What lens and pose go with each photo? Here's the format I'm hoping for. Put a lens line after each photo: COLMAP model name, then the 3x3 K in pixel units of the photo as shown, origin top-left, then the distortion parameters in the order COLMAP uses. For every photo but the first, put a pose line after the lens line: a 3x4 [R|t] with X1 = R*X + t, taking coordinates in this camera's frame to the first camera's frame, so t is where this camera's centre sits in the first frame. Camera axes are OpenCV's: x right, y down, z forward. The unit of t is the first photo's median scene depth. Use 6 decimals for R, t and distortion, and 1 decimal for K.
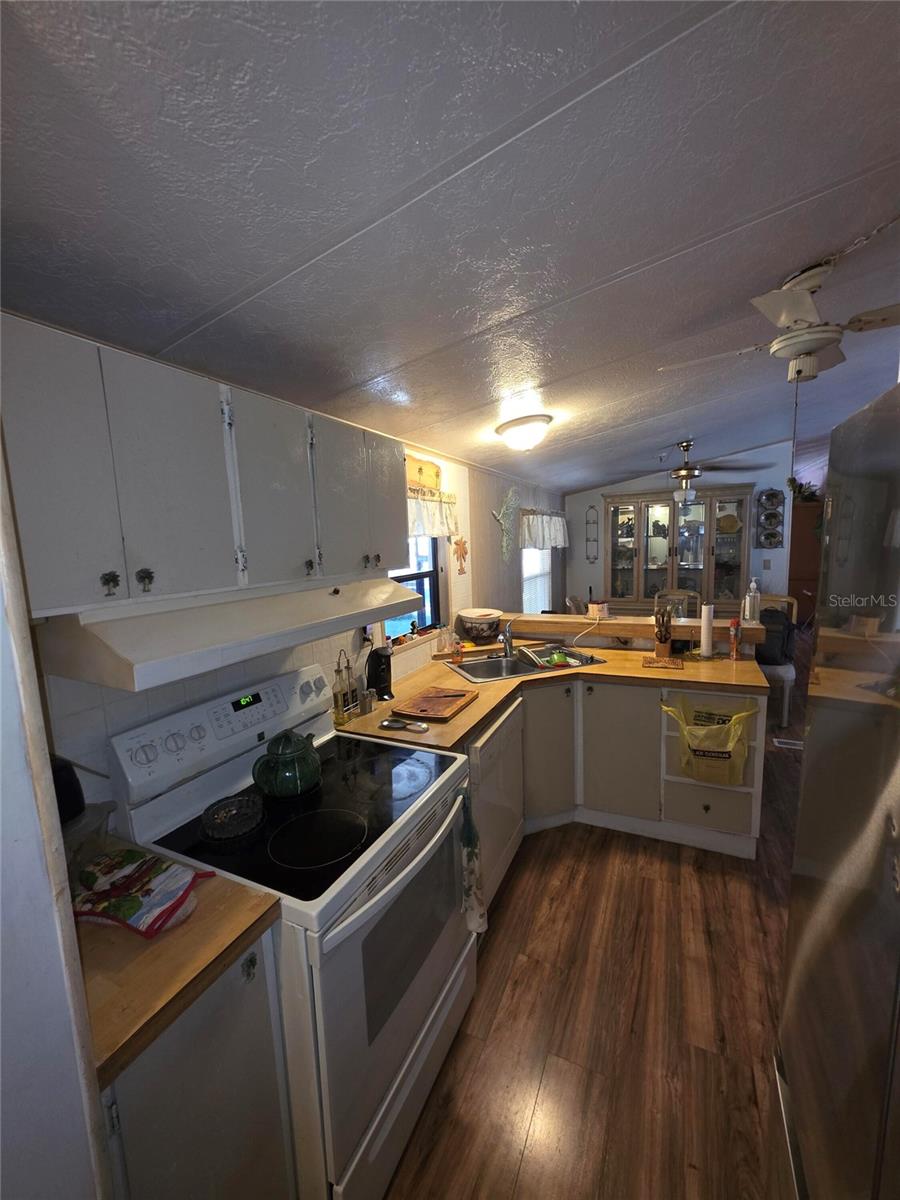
lens RADIAL K [[479.7, 0, 448.5], [0, 479.7, 602.5], [0, 0, 1]] dist [-0.001353, -0.000228]
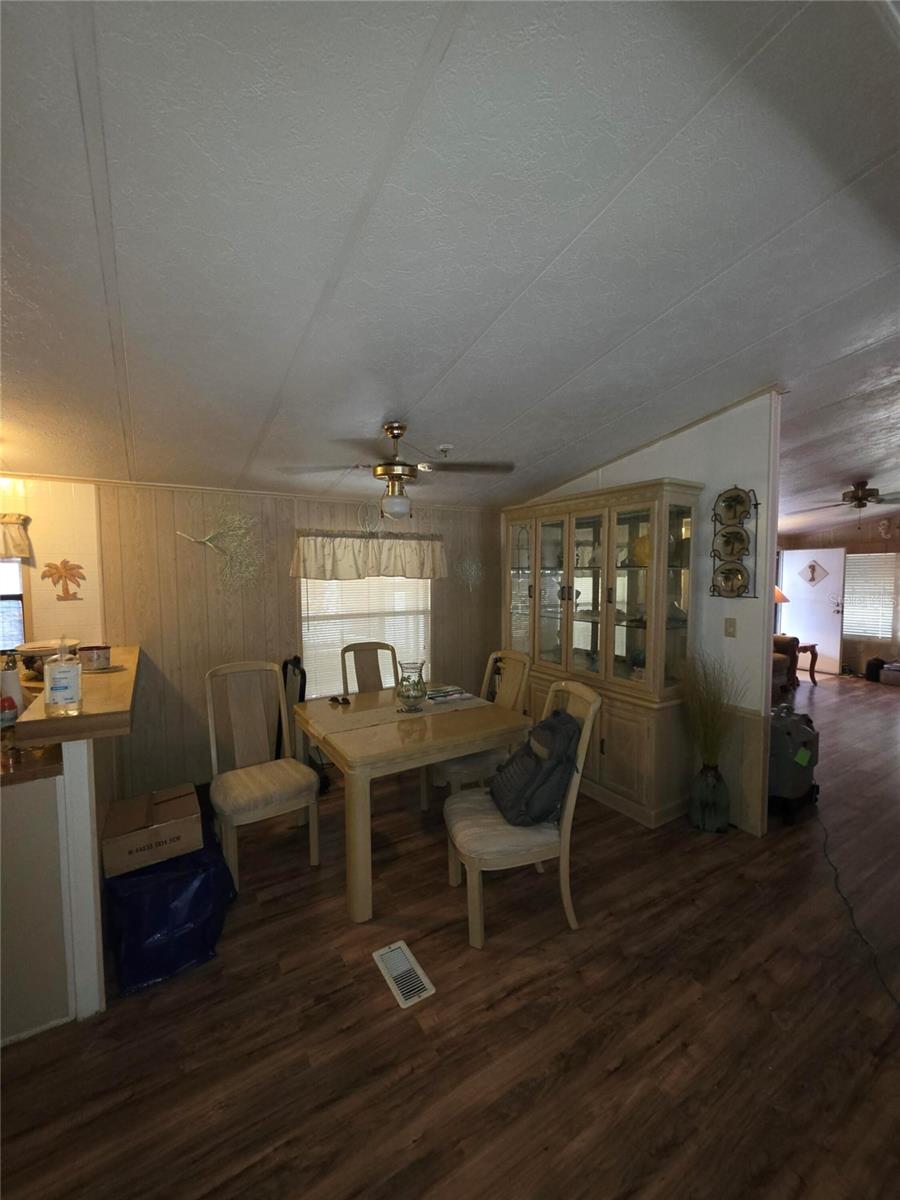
lens RADIAL K [[479.7, 0, 450.9], [0, 479.7, 597.6], [0, 0, 1]] dist [-0.001353, -0.000228]
pose [[0.845407, 0.071877, -0.529265, 0.692076], [-0.097171, 0.995065, -0.020078, -0.072823], [0.525210, 0.068403, 0.848219, 0.385396]]
